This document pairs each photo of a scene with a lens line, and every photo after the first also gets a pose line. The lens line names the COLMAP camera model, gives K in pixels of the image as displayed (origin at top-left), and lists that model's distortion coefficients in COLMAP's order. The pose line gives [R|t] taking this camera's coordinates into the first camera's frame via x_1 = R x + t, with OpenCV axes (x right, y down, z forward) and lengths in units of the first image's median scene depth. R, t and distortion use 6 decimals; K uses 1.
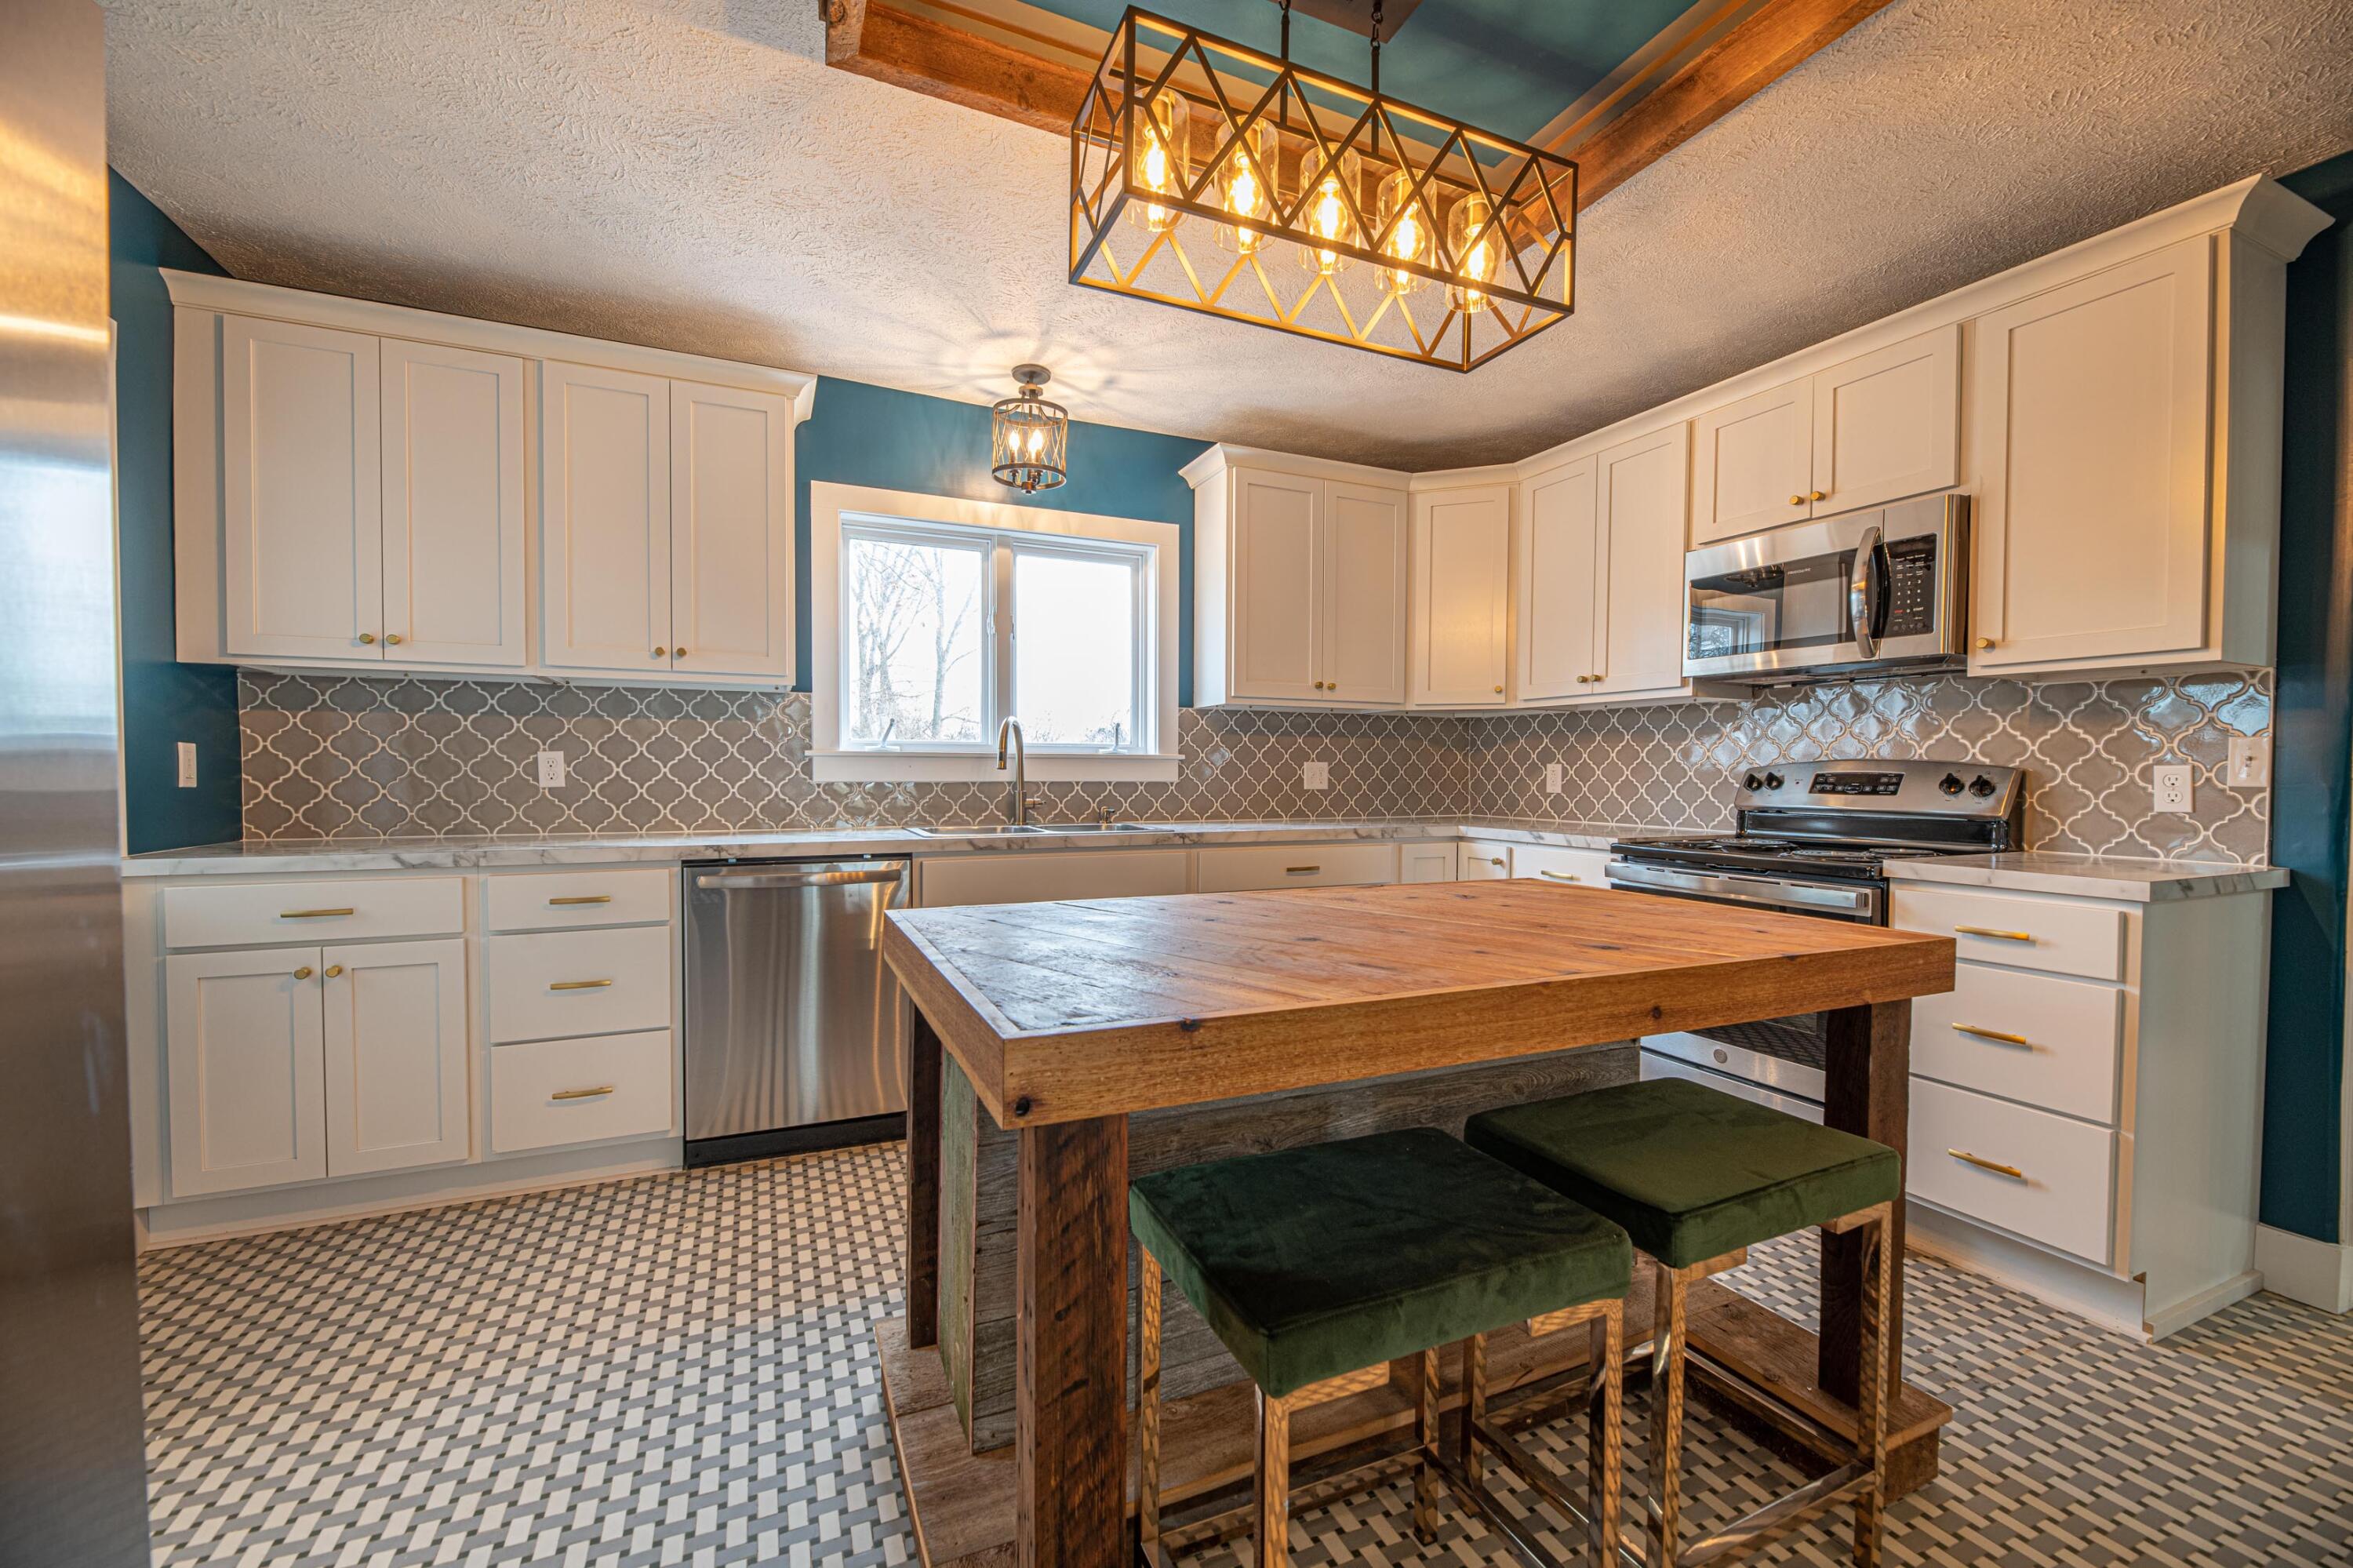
lens RADIAL K [[948.3, 0, 1179.7], [0, 948.3, 790.1], [0, 0, 1]] dist [0.002059, 0.000066]
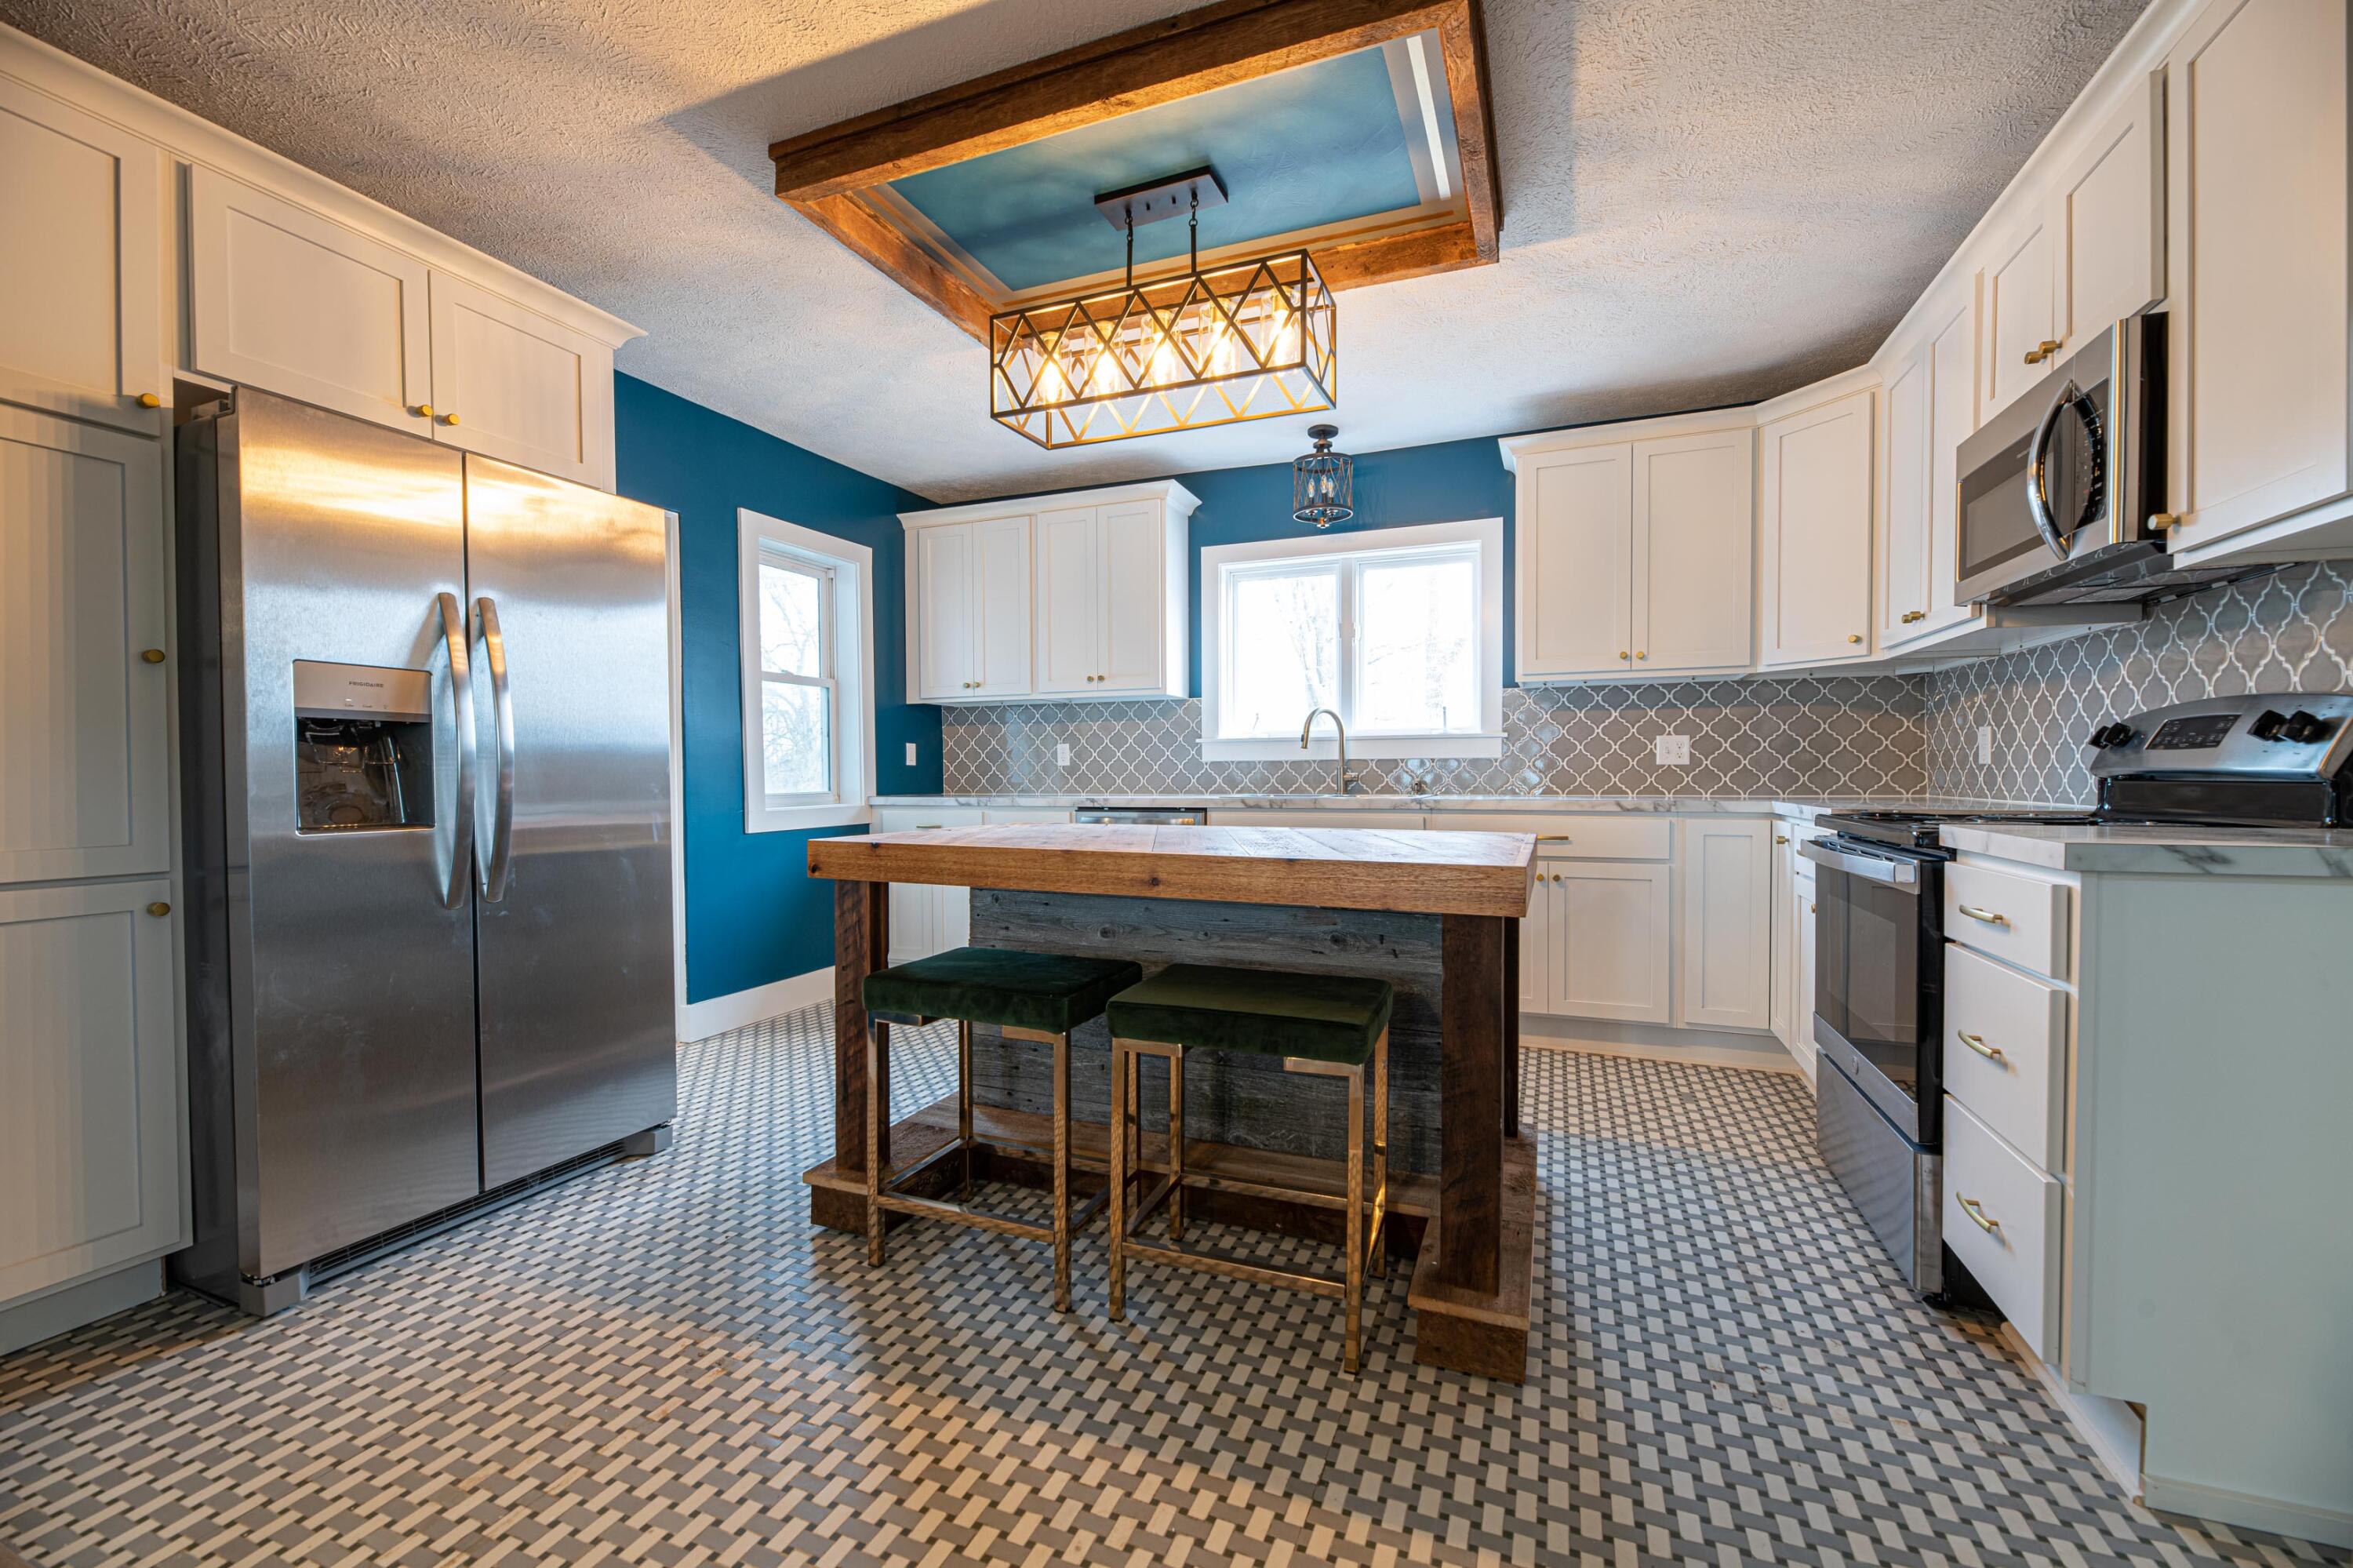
lens RADIAL K [[948.3, 0, 1179.7], [0, 948.3, 790.1], [0, 0, 1]] dist [0.002059, 0.000066]
pose [[0.700619, 0.004826, -0.713519, 0.561614], [-0.005324, 0.999985, 0.001535, 0.030566], [0.713516, 0.002723, 0.700634, -0.008290]]
